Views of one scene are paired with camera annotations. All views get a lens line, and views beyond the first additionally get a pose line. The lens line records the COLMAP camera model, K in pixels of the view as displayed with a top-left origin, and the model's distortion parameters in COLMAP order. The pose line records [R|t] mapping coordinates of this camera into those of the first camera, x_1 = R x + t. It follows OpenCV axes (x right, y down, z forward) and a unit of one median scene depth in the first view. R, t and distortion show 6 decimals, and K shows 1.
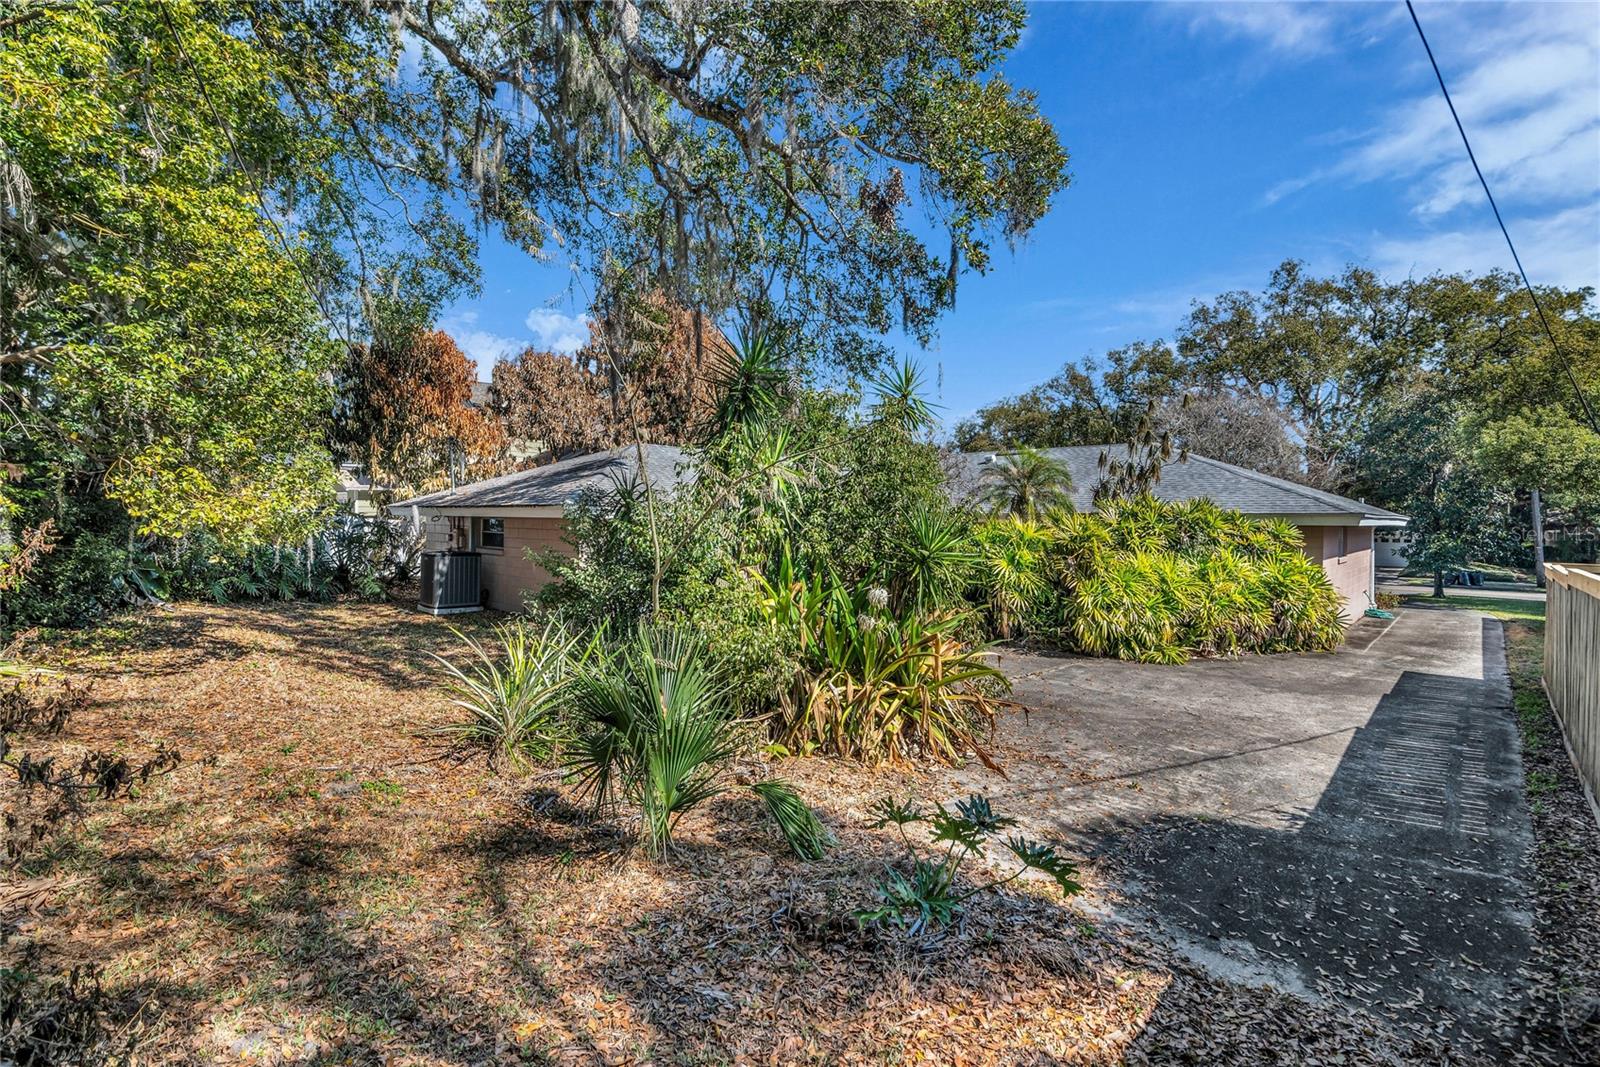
lens RADIAL K [[755.4, 0, 807.4], [0, 755.4, 518.9], [0, 0, 1]] dist [-0.028119, 0.000327]
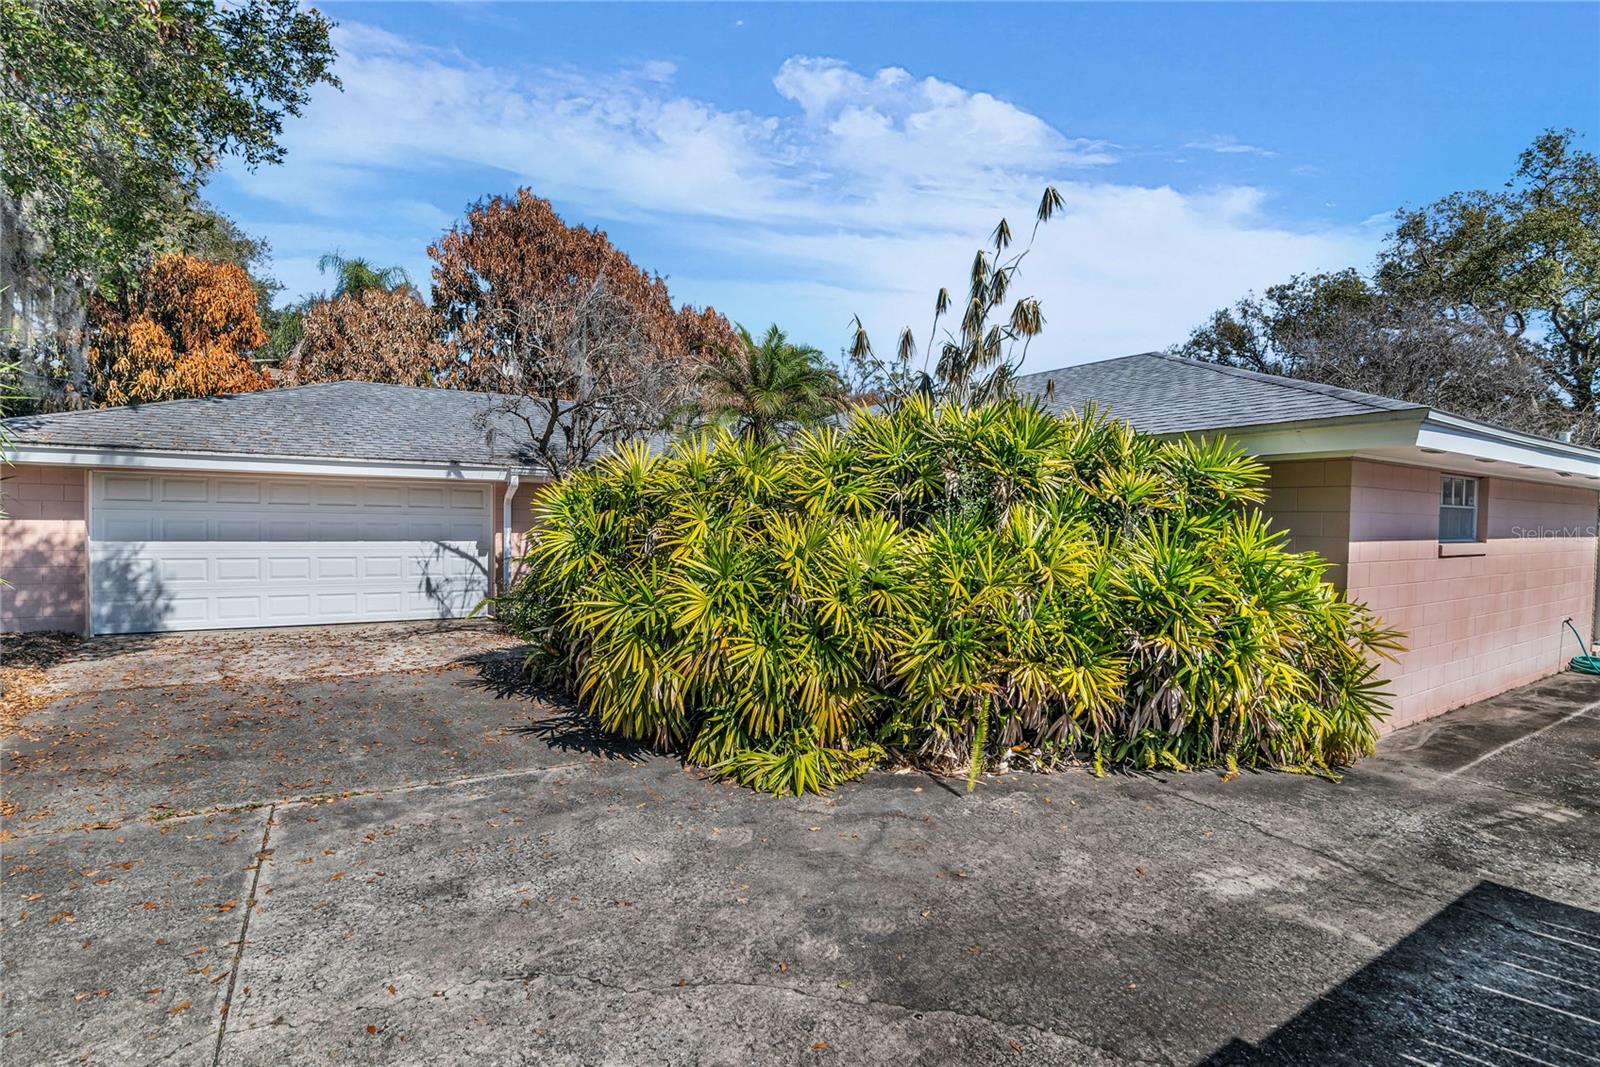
lens RADIAL K [[755.4, 0, 807.4], [0, 755.4, 518.9], [0, 0, 1]] dist [-0.028119, 0.000327]
pose [[0.964236, 0.018813, -0.264376, 0.175253], [-0.018621, 0.999821, 0.003233, 0.015442], [0.264389, 0.001805, 0.964414, 0.178679]]
